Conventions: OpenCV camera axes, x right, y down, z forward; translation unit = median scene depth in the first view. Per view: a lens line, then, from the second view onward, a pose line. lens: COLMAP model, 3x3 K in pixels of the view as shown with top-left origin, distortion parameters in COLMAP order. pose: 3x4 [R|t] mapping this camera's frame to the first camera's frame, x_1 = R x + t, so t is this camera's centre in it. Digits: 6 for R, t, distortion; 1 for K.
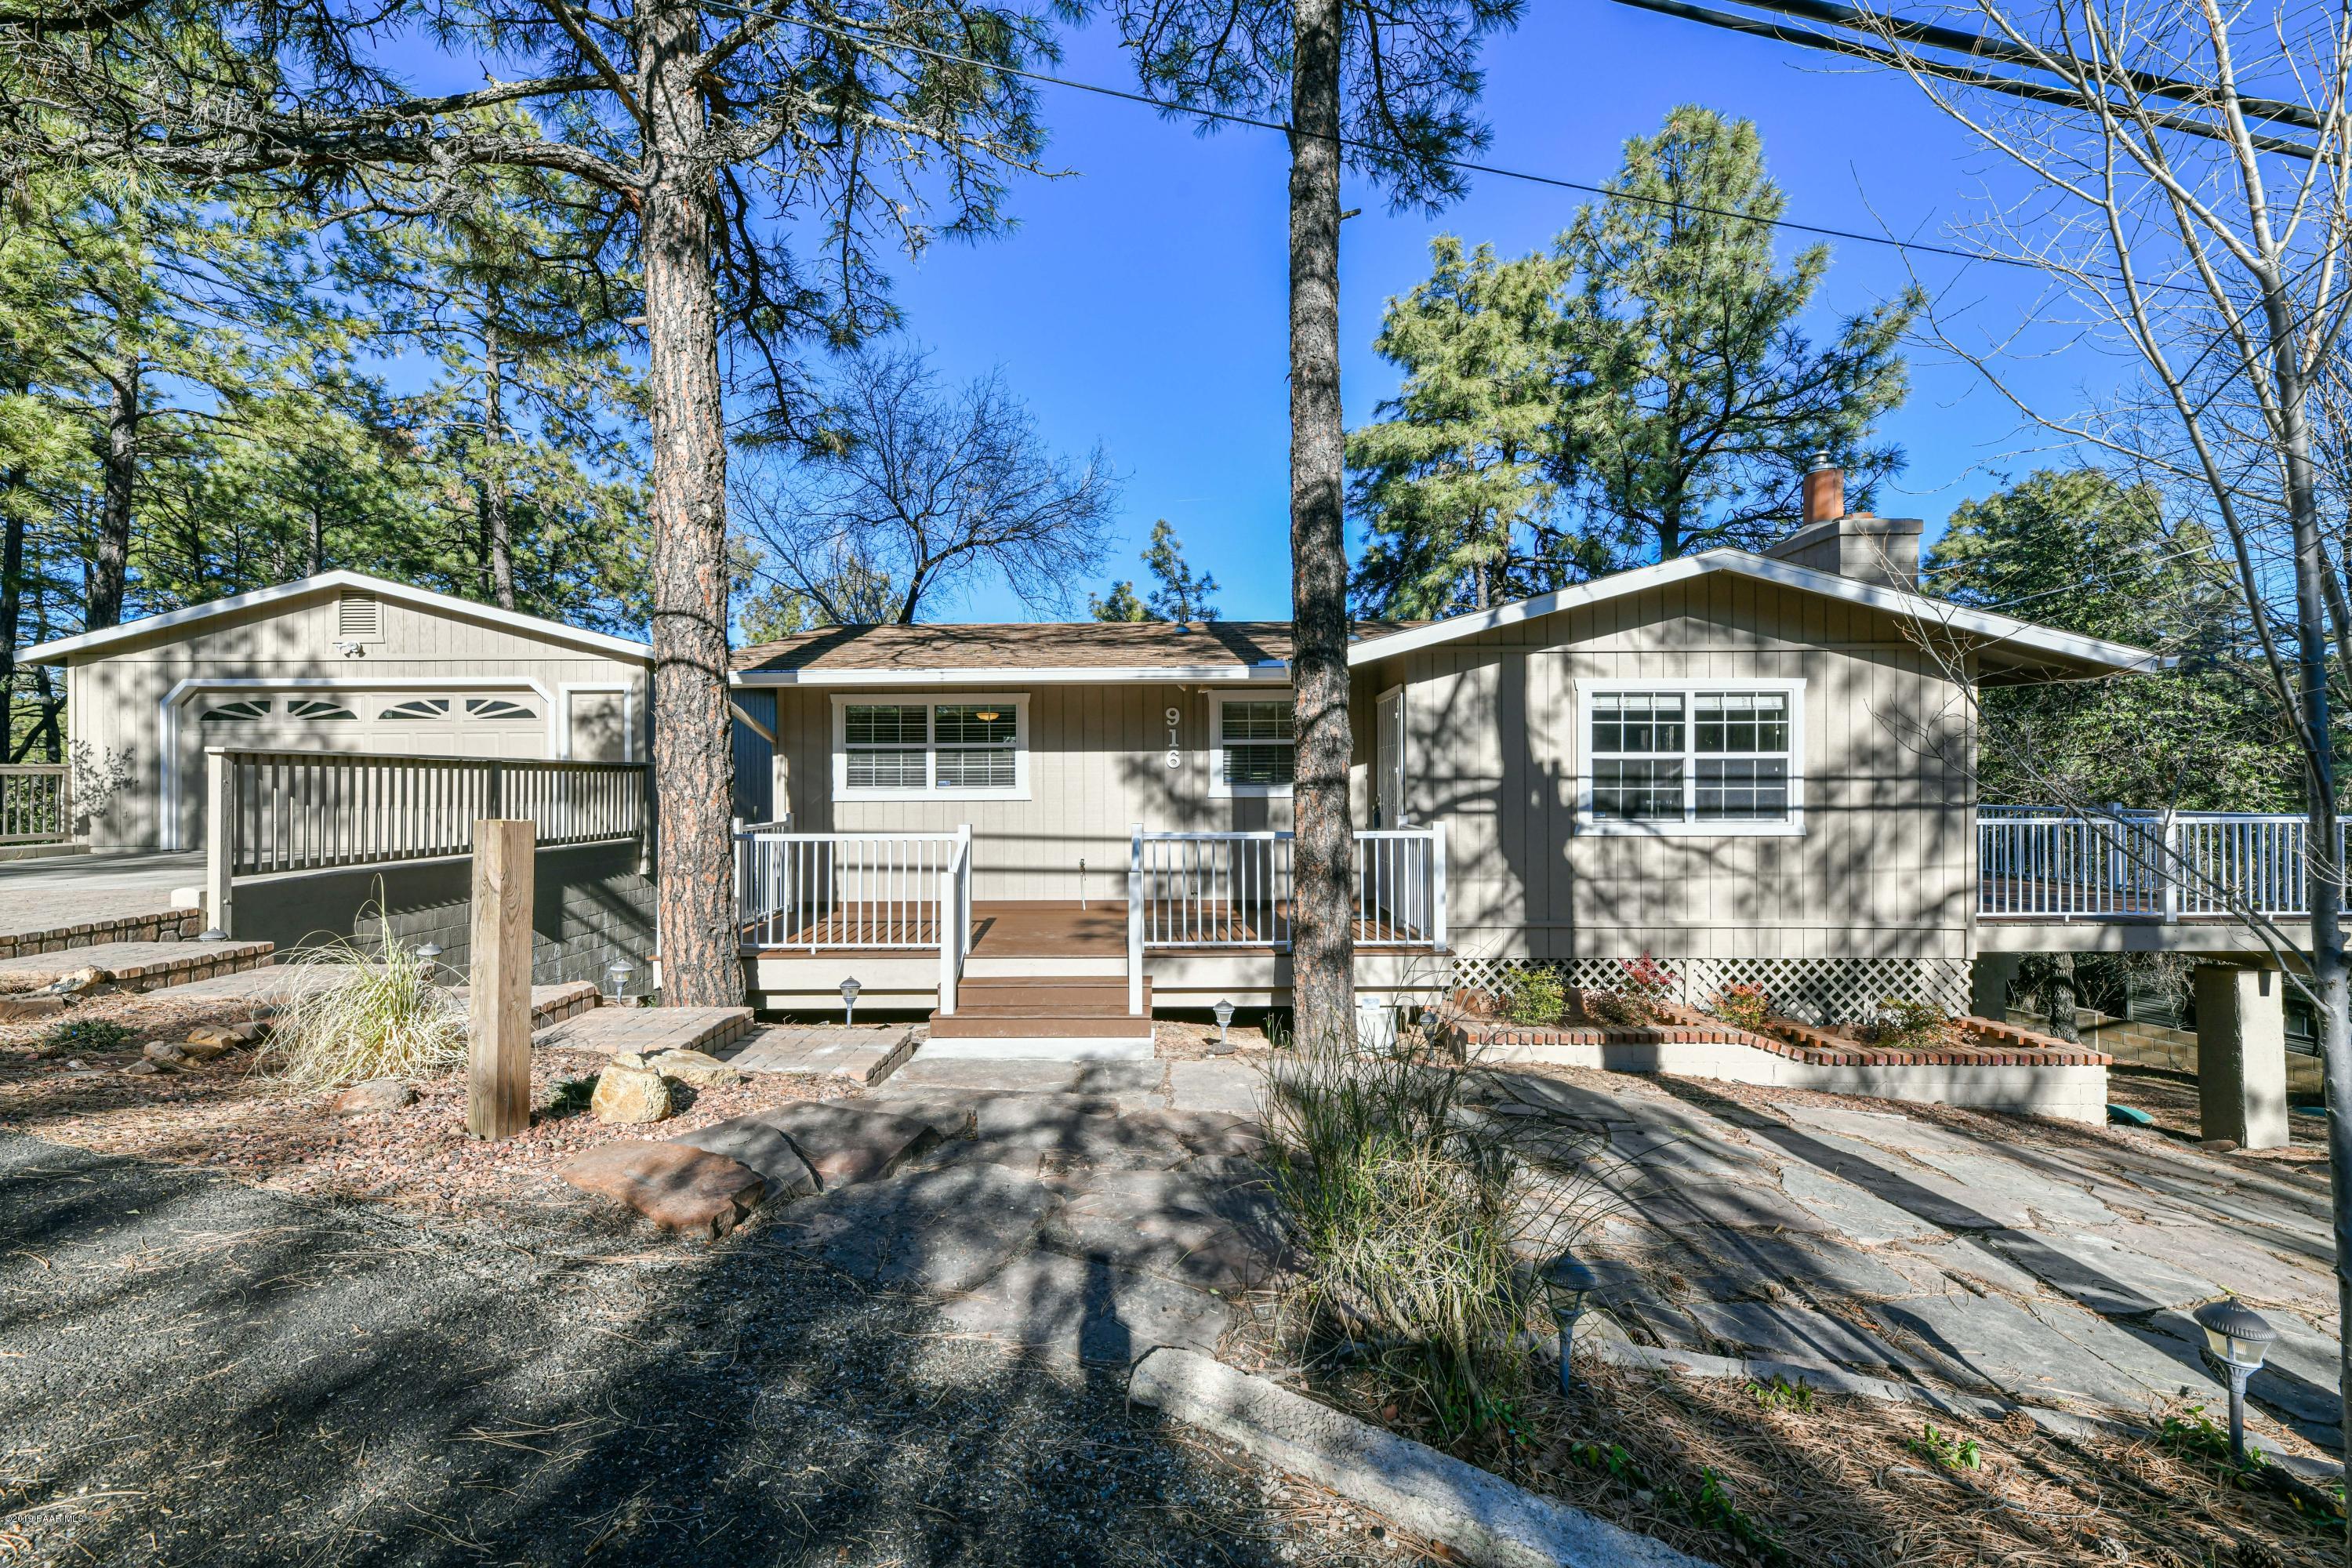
lens RADIAL K [[974.5, 0, 1176.0], [0, 974.5, 784.0], [0, 0, 1]] dist [0.000004, -0.000062]
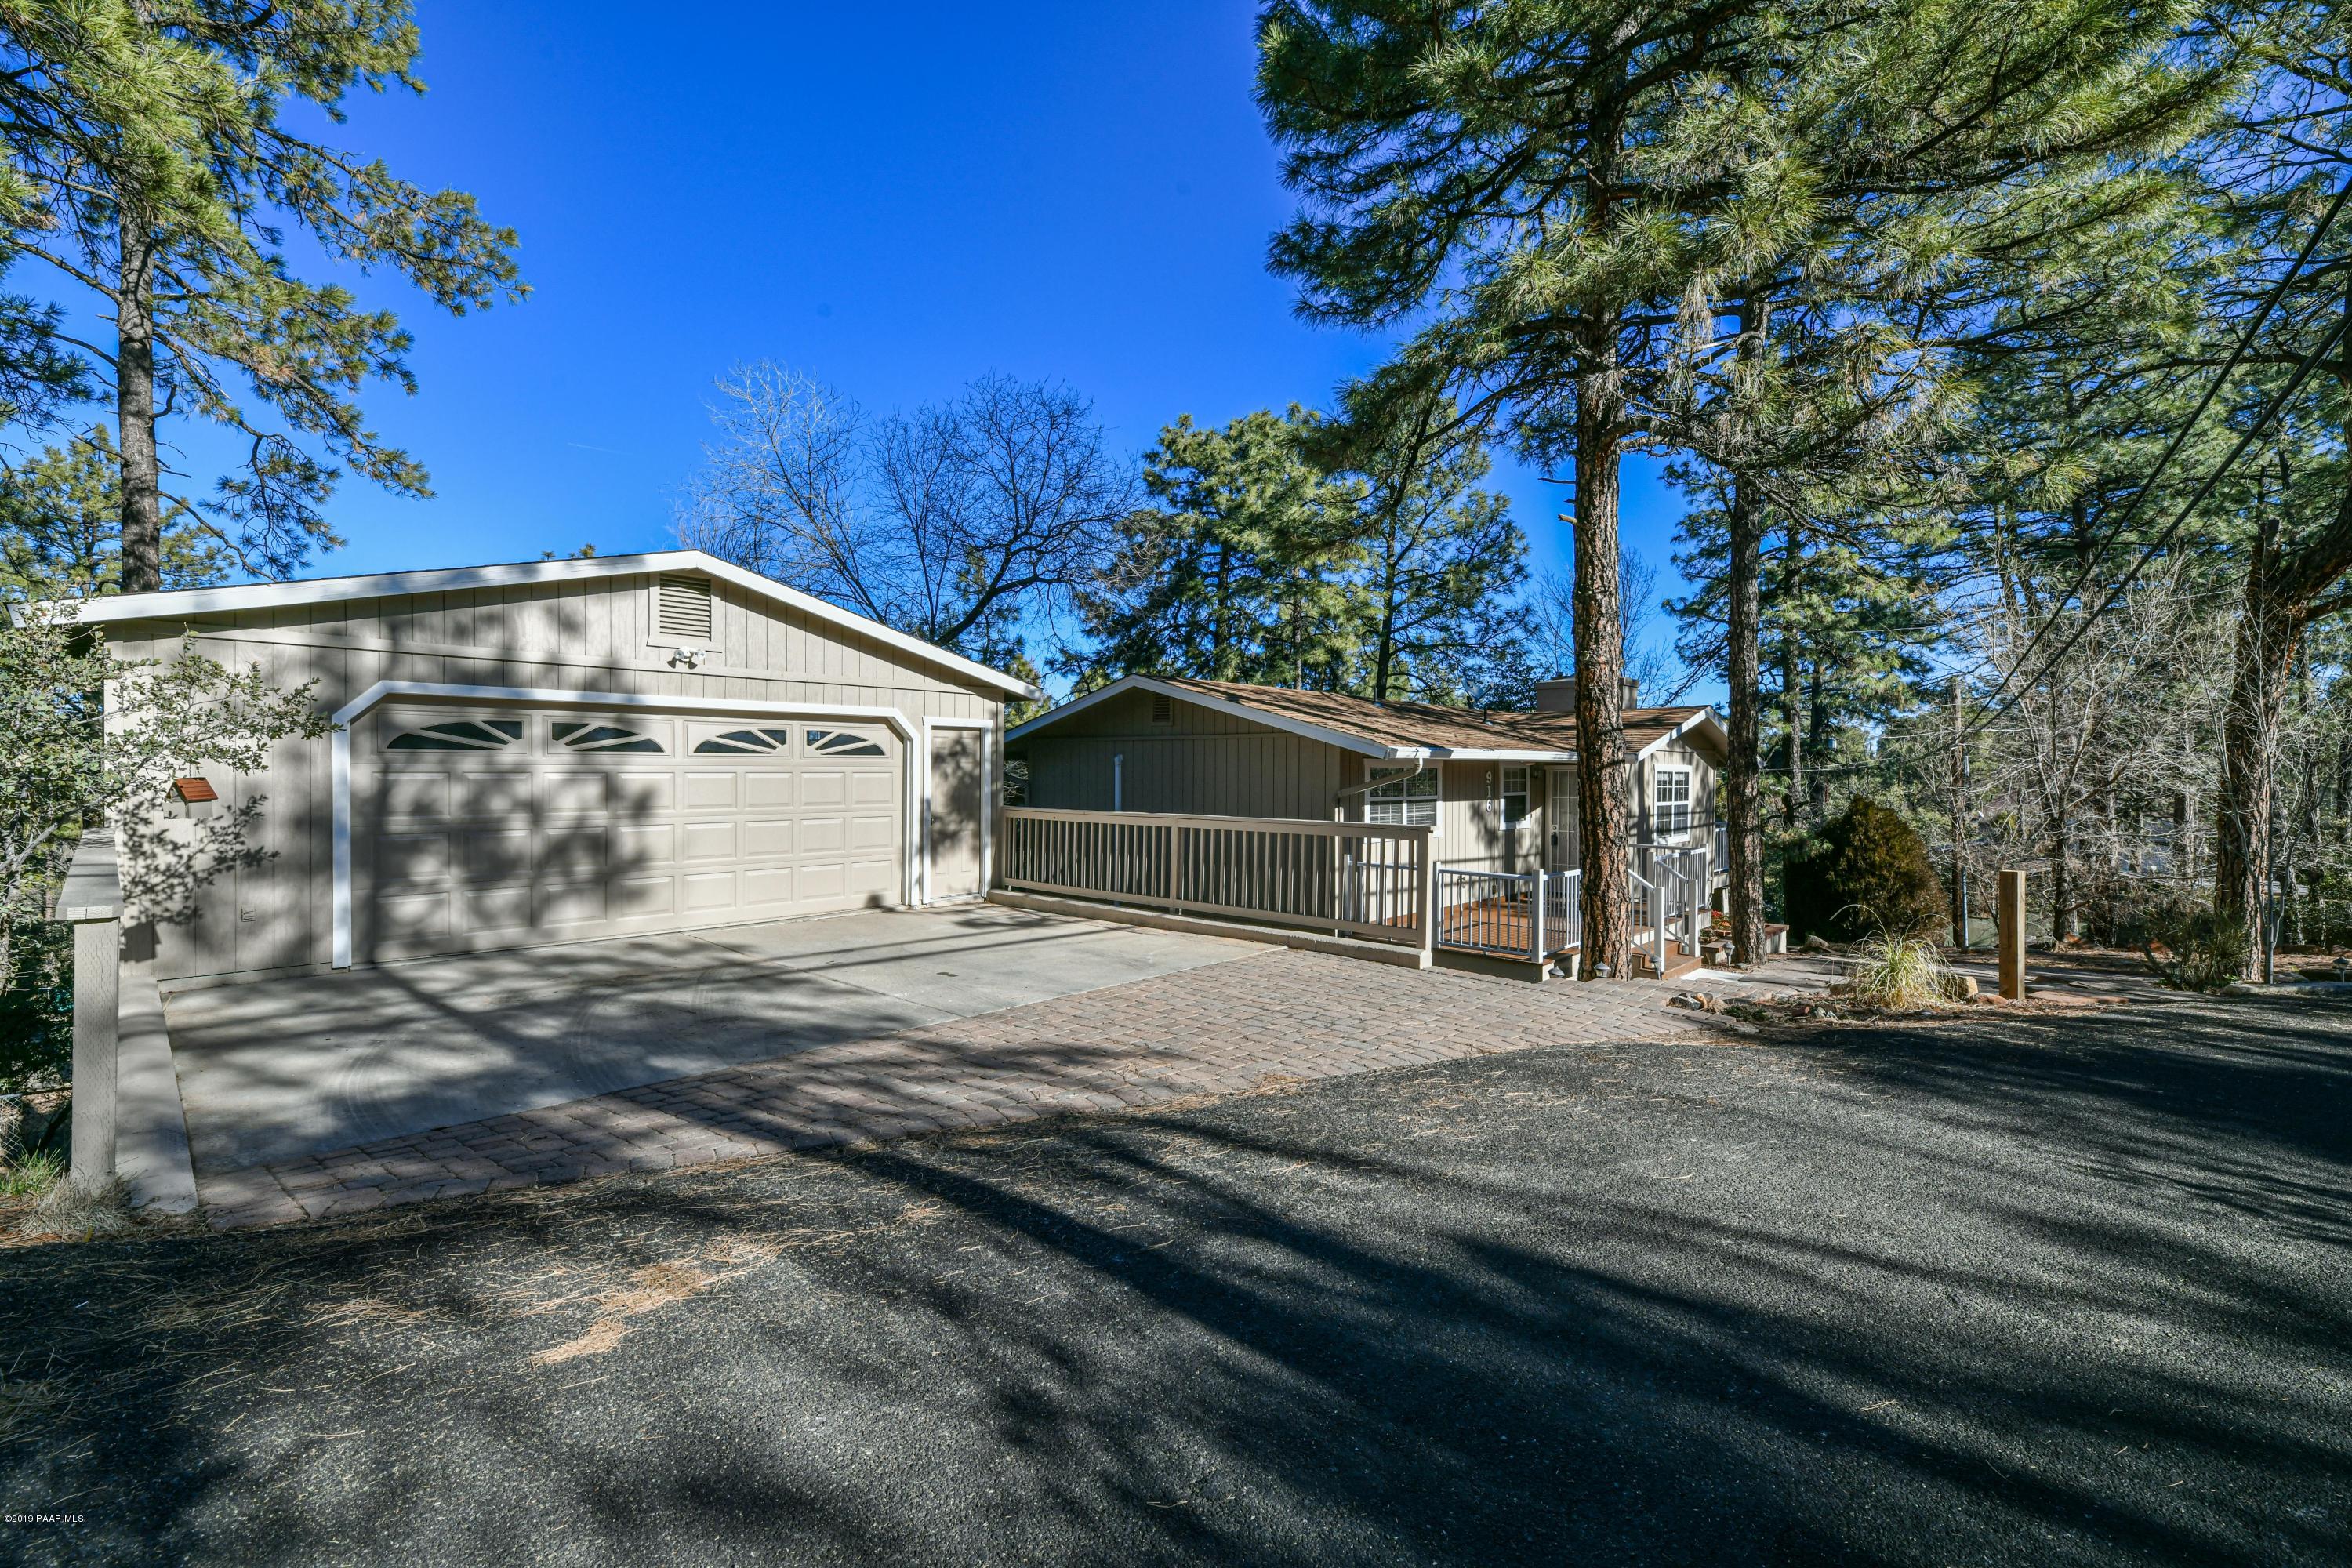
lens RADIAL K [[974.5, 0, 1176.0], [0, 974.5, 784.0], [0, 0, 1]] dist [0.000004, -0.000062]
pose [[0.696574, -0.000791, 0.717484, -1.102037], [-0.007070, 0.999943, 0.007965, -0.051442], [-0.717450, -0.010621, 0.696529, 0.223871]]
